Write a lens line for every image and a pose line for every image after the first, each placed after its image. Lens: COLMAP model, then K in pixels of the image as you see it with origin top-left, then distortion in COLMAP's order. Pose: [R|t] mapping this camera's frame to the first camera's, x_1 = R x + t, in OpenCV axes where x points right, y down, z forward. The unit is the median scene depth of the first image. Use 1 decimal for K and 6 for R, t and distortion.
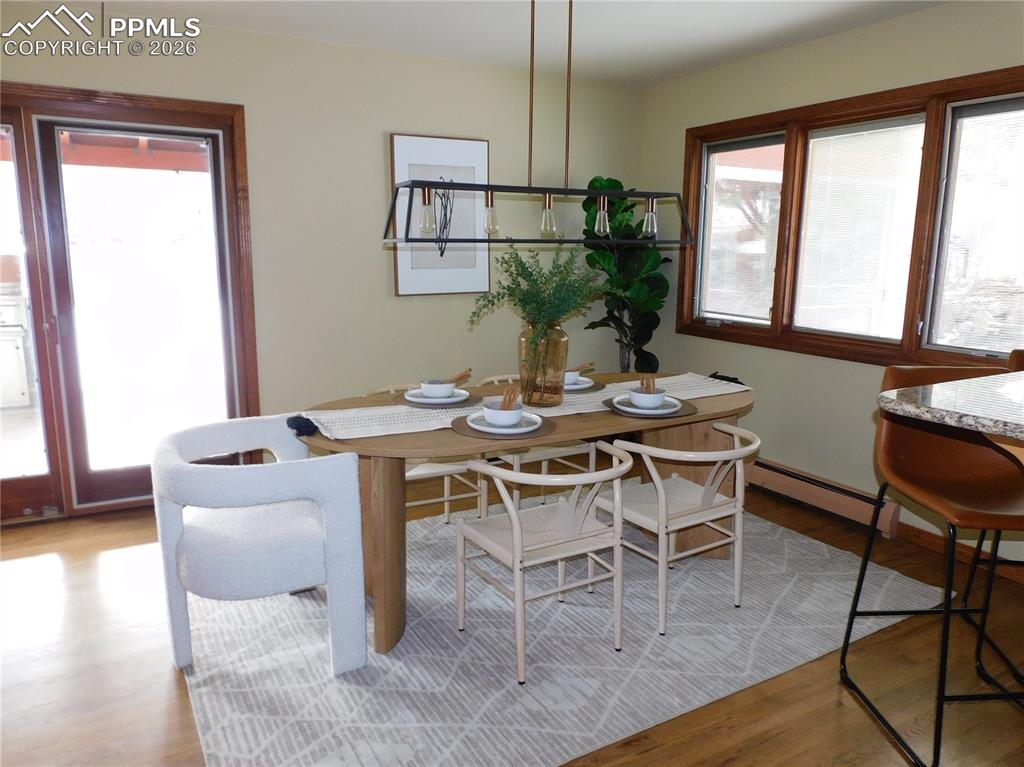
lens RADIAL K [[724.5, 0, 512.0], [0, 724.5, 383.5], [0, 0, 1]] dist [-0.013314, 0.001335]
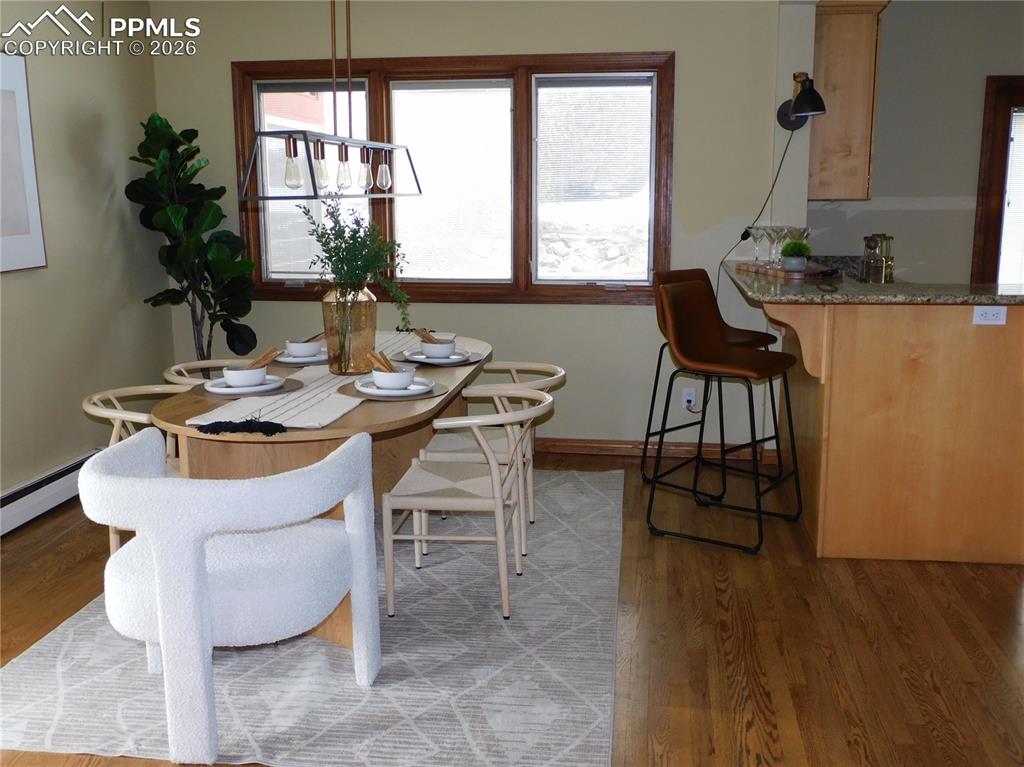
lens RADIAL K [[988.8, 0, 512.0], [0, 988.8, 383.5], [0, 0, 1]] dist [0.011387, 0.002320]
pose [[0.610323, -0.160751, 0.775670, -0.733272], [0.159699, 0.984057, 0.078281, -0.022111], [-0.775888, 0.076097, 0.626265, 0.049141]]
